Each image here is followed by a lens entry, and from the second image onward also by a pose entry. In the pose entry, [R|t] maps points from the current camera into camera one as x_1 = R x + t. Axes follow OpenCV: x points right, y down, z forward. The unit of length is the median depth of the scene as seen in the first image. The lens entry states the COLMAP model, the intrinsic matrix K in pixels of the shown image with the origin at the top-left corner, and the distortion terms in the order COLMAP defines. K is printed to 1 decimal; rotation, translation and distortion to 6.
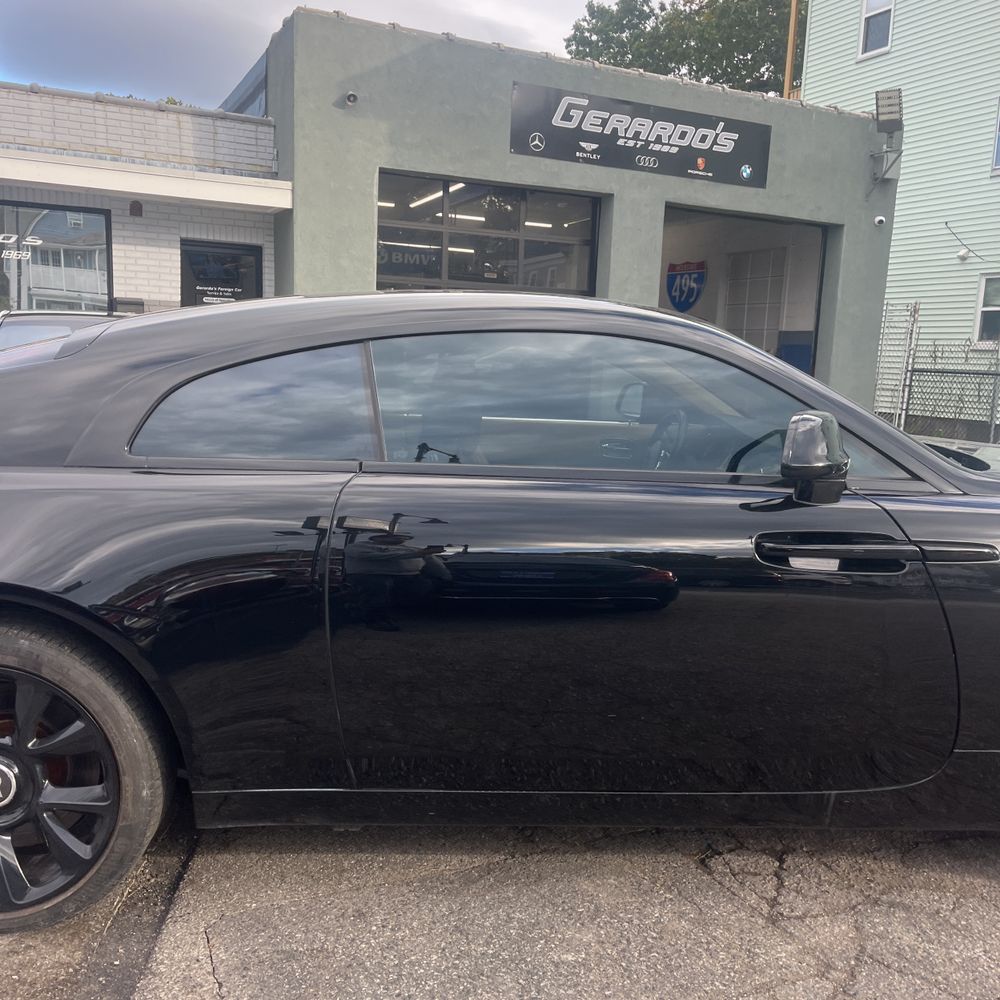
lens RADIAL K [[996.7, 0, 505.5], [0, 996.7, 505.0], [0, 0, 1]] dist [0.025212, 0.000469]
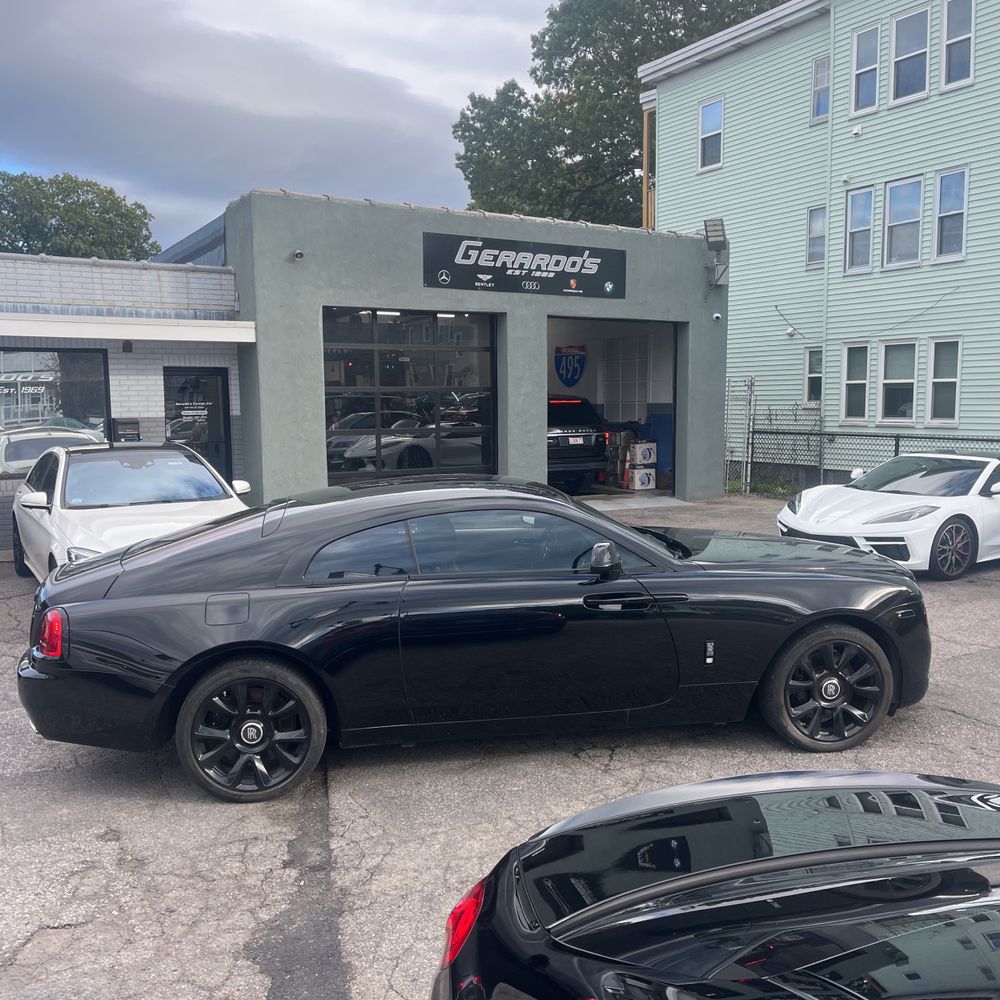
lens RADIAL K [[989.9, 0, 503.1], [0, 989.9, 489.2], [0, 0, 1]] dist [0.023166, 0.008957]
pose [[0.994105, -0.058775, 0.091110, -0.024361], [0.063871, 0.996493, -0.054060, -0.020100], [-0.087614, 0.059561, 0.994372, -0.242139]]
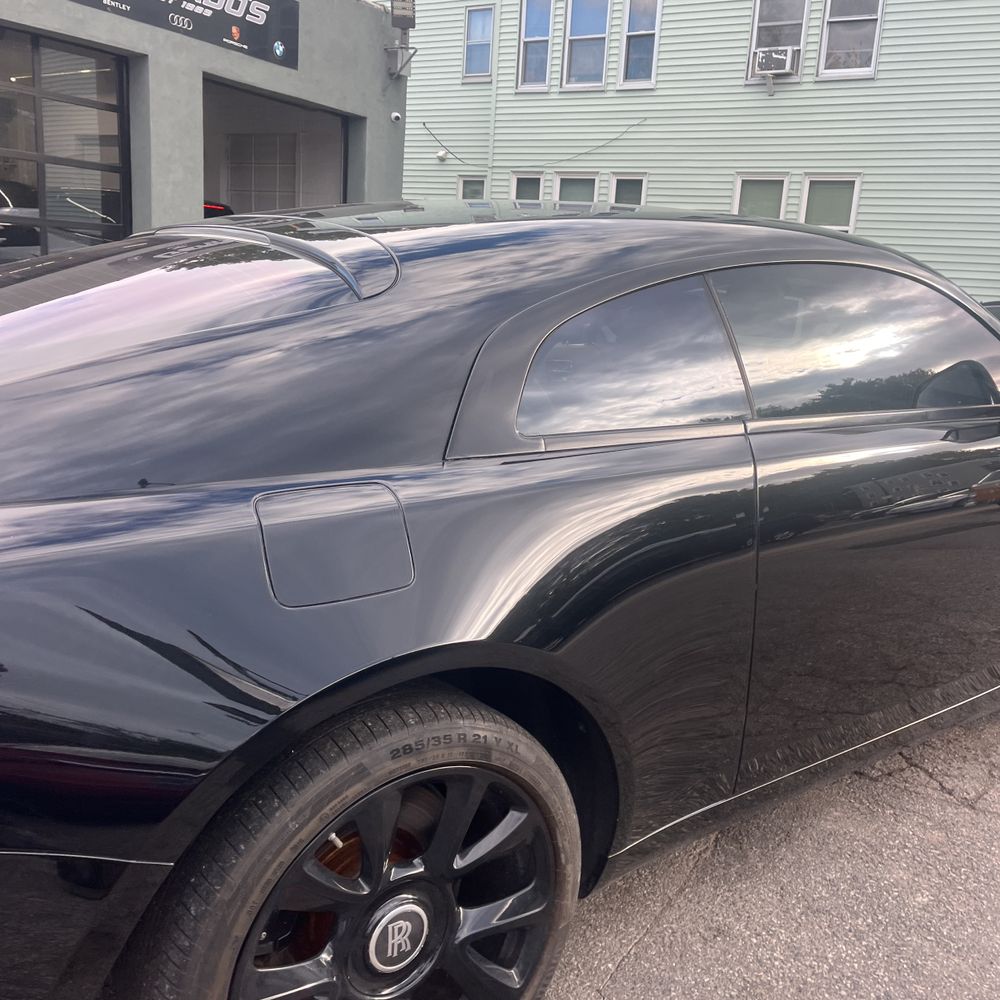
lens RADIAL K [[989.9, 0, 503.1], [0, 989.9, 489.2], [0, 0, 1]] dist [0.023166, 0.008957]
pose [[0.833084, -0.107401, 0.542619, -0.150077], [0.054009, 0.992076, 0.113442, -0.017788], [-0.550503, -0.065200, 0.832283, 0.081386]]
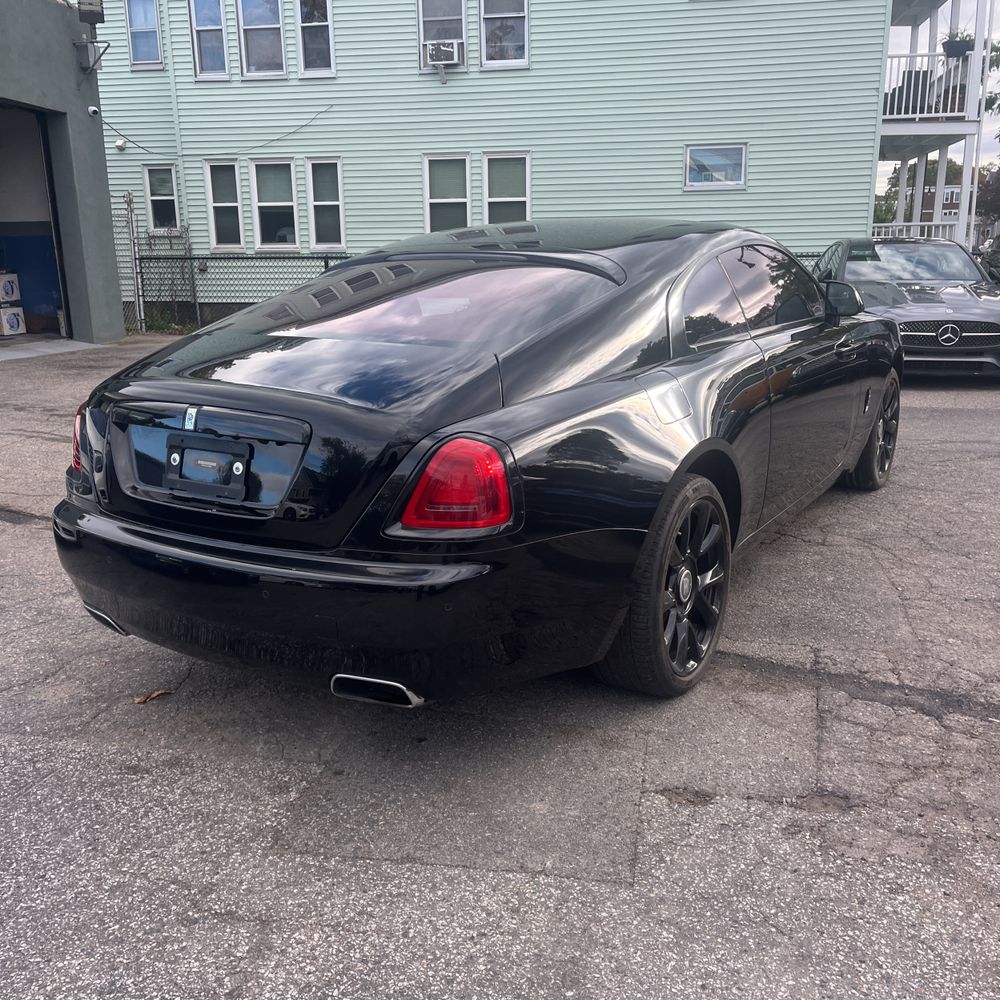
lens RADIAL K [[994.3, 0, 495.6], [0, 994.3, 498.6], [0, 0, 1]] dist [0.065151, -0.068616]
pose [[0.580395, -0.242006, 0.777544, -0.336266], [0.156876, 0.970164, 0.184858, -0.029598], [-0.799082, 0.014687, 0.601043, 0.067069]]
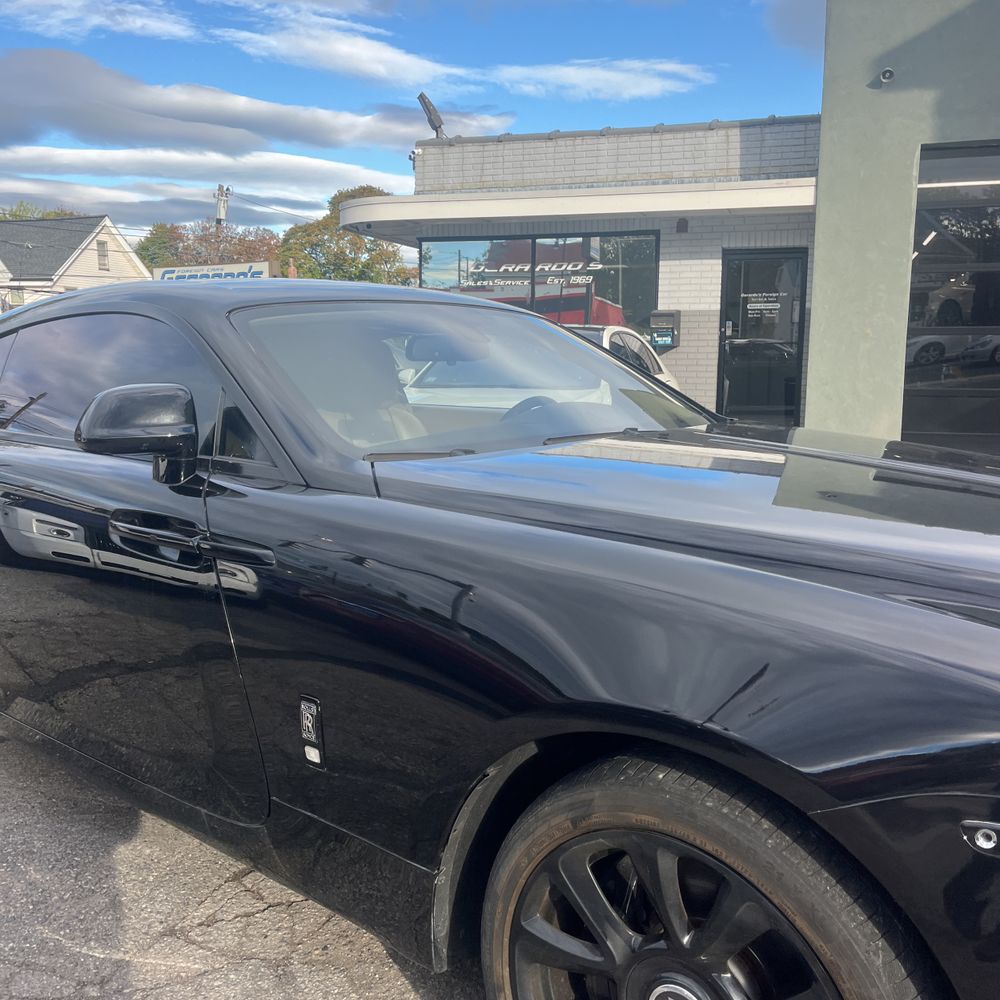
lens RADIAL K [[996.0, 0, 486.4], [0, 996.0, 484.4], [0, 0, 1]] dist [0.044786, -0.001834]
pose [[0.727819, 0.059847, -0.683153, 0.205730], [-0.080013, 0.996792, 0.002080, -0.006742], [0.681085, 0.053147, 0.730273, 0.089260]]
